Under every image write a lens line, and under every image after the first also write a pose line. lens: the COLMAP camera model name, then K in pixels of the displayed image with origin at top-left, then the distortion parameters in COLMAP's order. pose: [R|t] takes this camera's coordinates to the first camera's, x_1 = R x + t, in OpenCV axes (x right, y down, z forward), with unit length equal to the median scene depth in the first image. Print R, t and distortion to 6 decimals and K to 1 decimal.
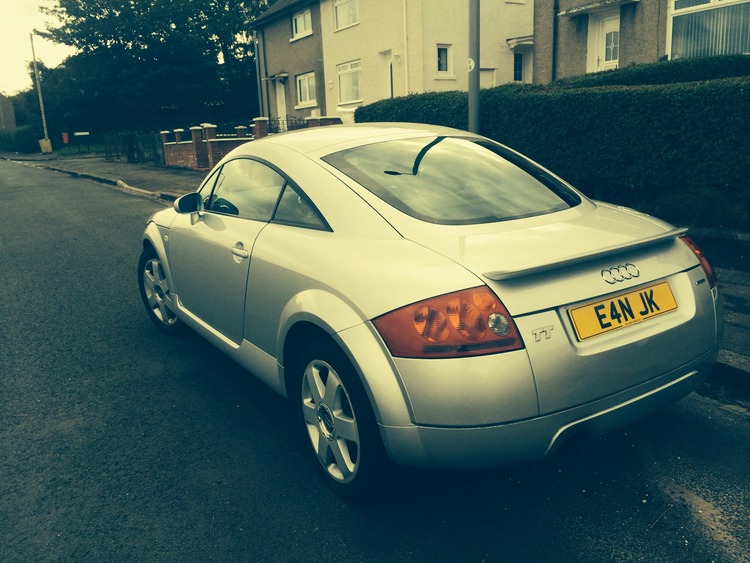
lens RADIAL K [[643.2, 0, 374.9], [0, 643.2, 279.6], [0, 0, 1]] dist [0.081800, -0.096097]
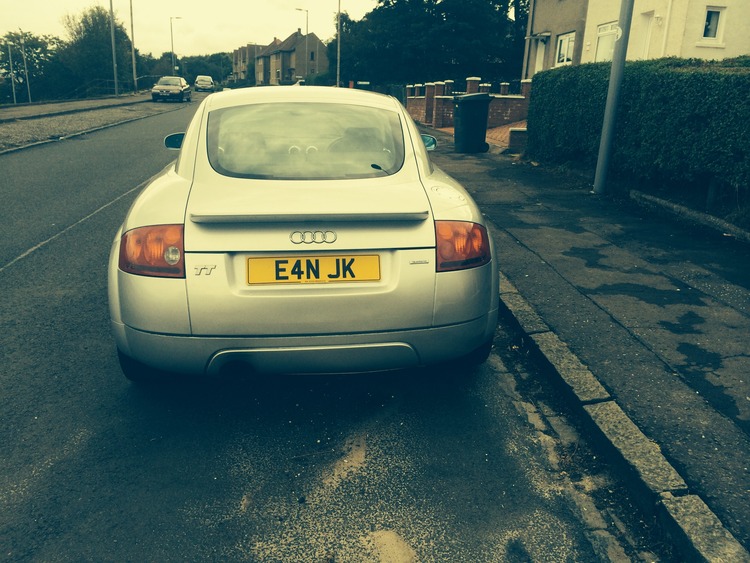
lens RADIAL K [[643.2, 0, 372.8], [0, 643.2, 281.3], [0, 0, 1]] dist [0.081800, -0.096097]
pose [[0.901059, 0.193569, -0.388103, 0.261522], [-0.169242, 0.980860, 0.096281, -0.016708], [0.399312, -0.021072, 0.916573, 0.005337]]
